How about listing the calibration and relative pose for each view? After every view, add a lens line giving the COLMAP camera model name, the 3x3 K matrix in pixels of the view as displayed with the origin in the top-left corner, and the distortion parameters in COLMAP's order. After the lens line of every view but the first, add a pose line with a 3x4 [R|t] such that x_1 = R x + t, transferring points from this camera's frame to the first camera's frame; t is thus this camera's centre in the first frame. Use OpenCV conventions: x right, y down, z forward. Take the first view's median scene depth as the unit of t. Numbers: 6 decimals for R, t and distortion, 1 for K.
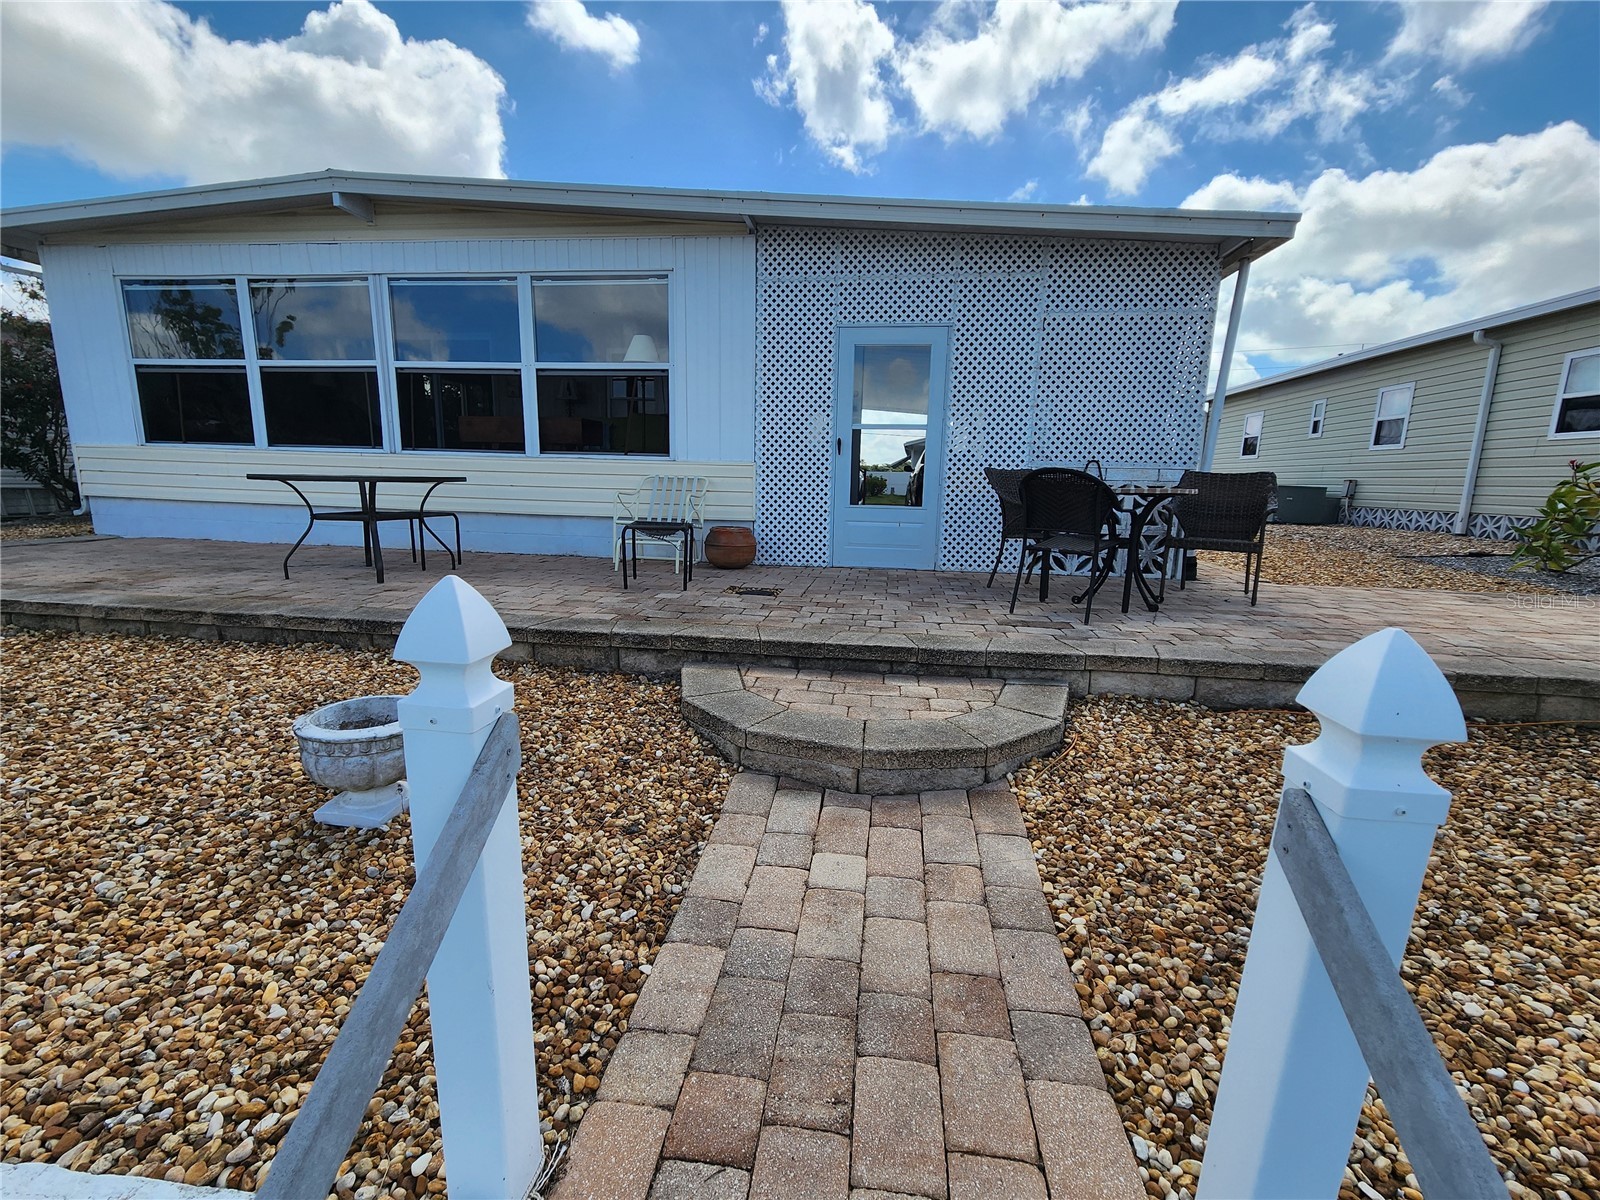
lens RADIAL K [[658.6, 0, 803.4], [0, 658.6, 603.3], [0, 0, 1]] dist [0.000049, 0.000784]
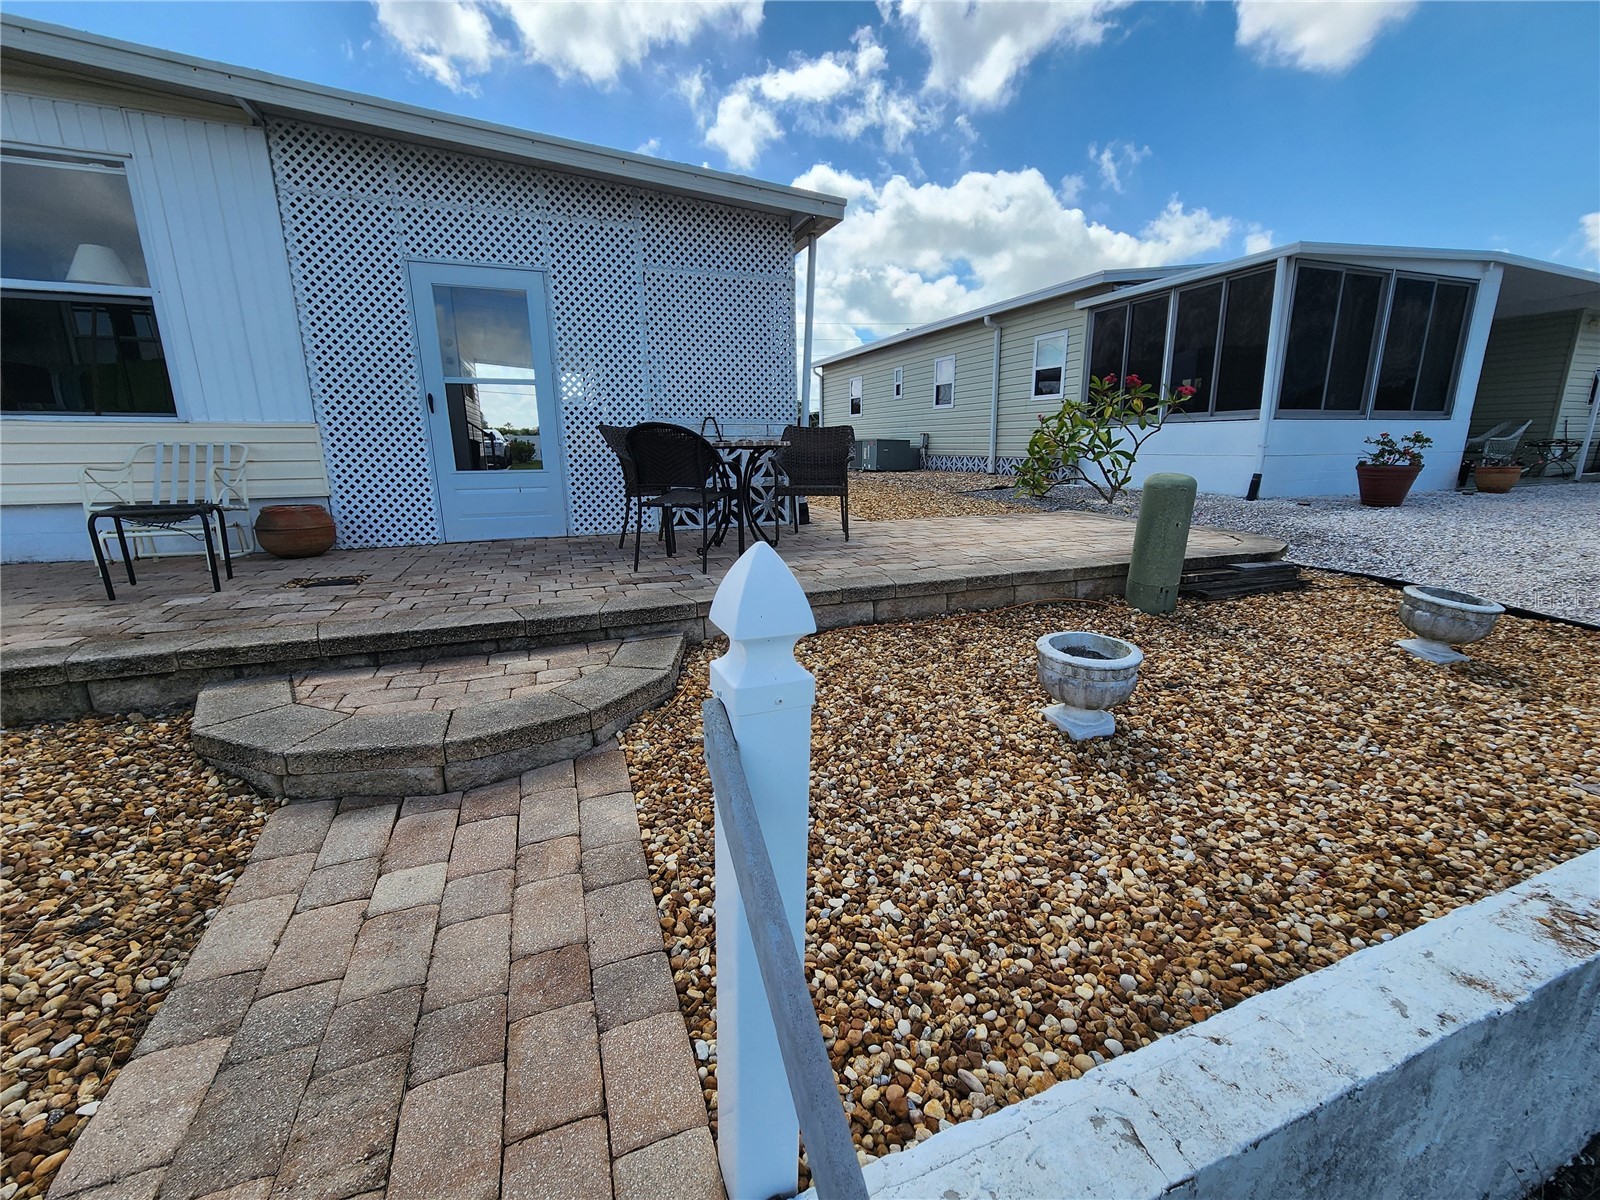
lens RADIAL K [[658.6, 0, 812.1], [0, 658.6, 601.2], [0, 0, 1]] dist [0.000049, 0.000784]
pose [[0.877002, -0.135266, 0.461055, 0.103703], [0.112395, 0.990687, 0.076857, 0.015534], [-0.467157, -0.015583, 0.884037, -0.007069]]
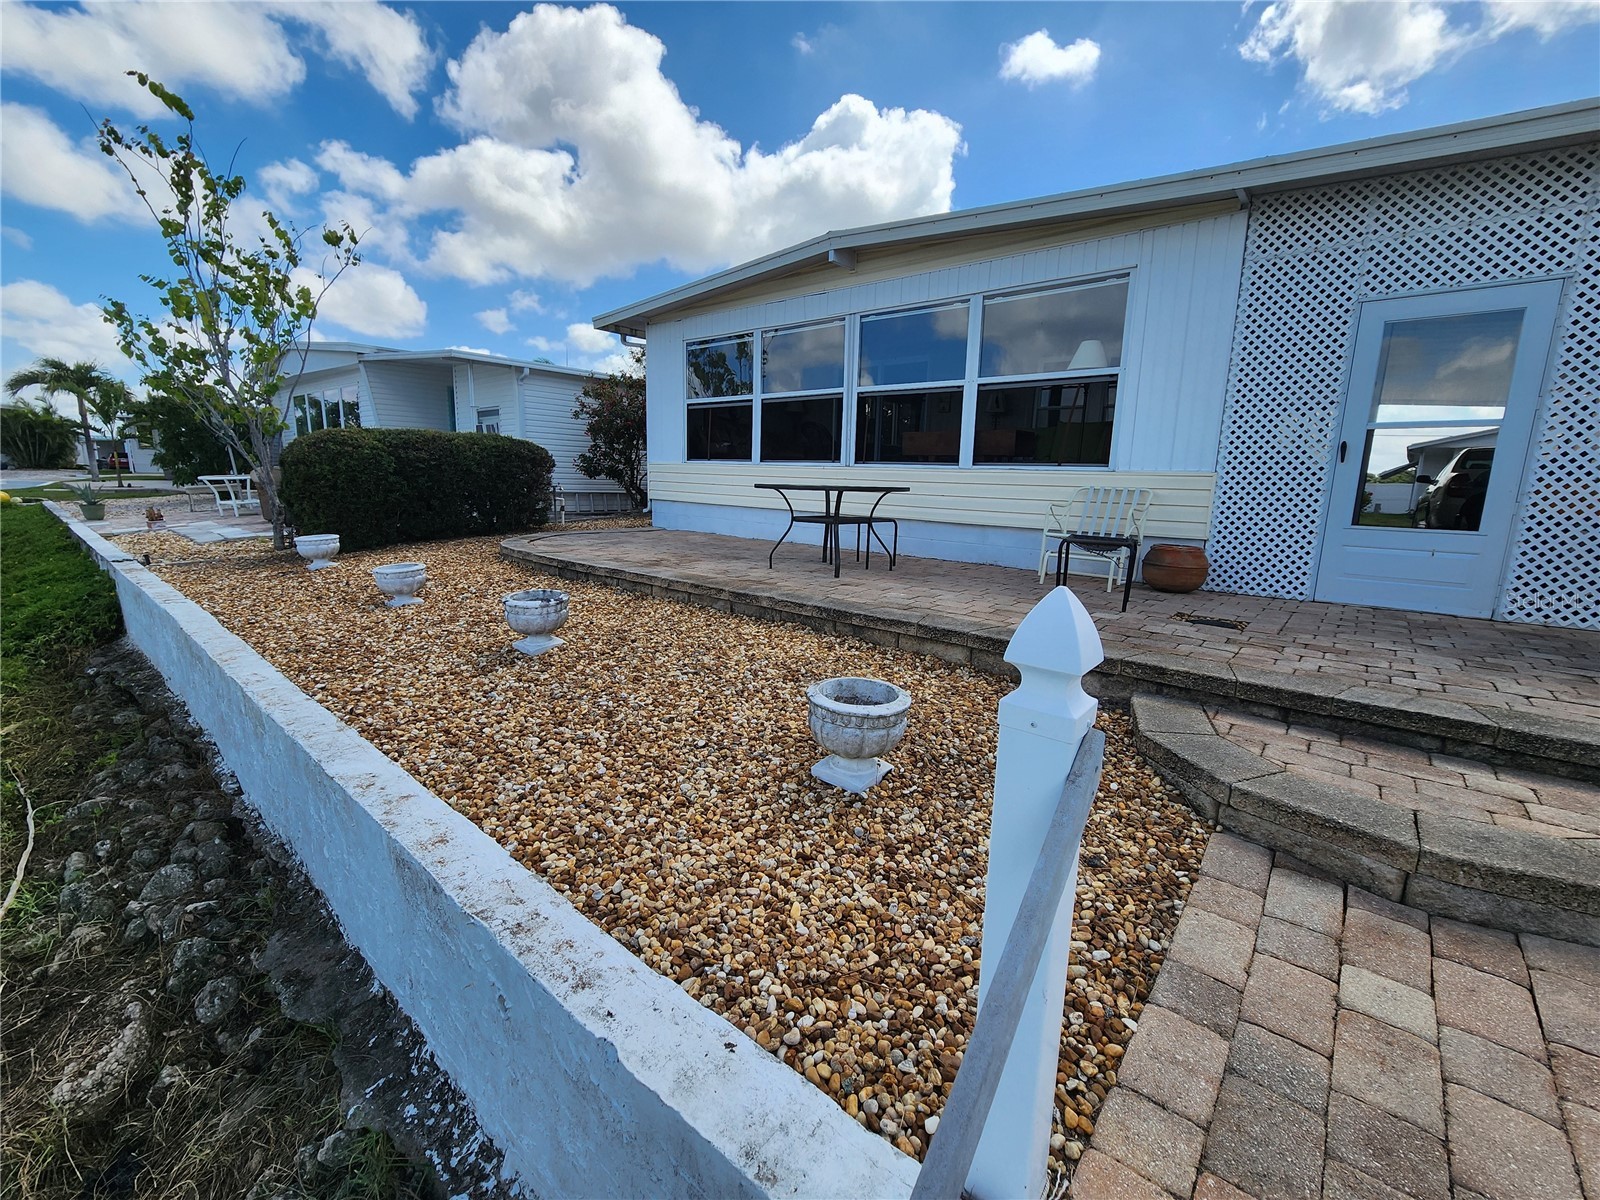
lens RADIAL K [[658.6, 0, 806.3], [0, 658.6, 601.3], [0, 0, 1]] dist [0.000049, 0.000784]
pose [[0.843780, 0.097333, -0.527789, -0.097846], [-0.106834, 0.994198, 0.012550, 0.002683], [0.525948, 0.045796, 0.849283, -0.023484]]
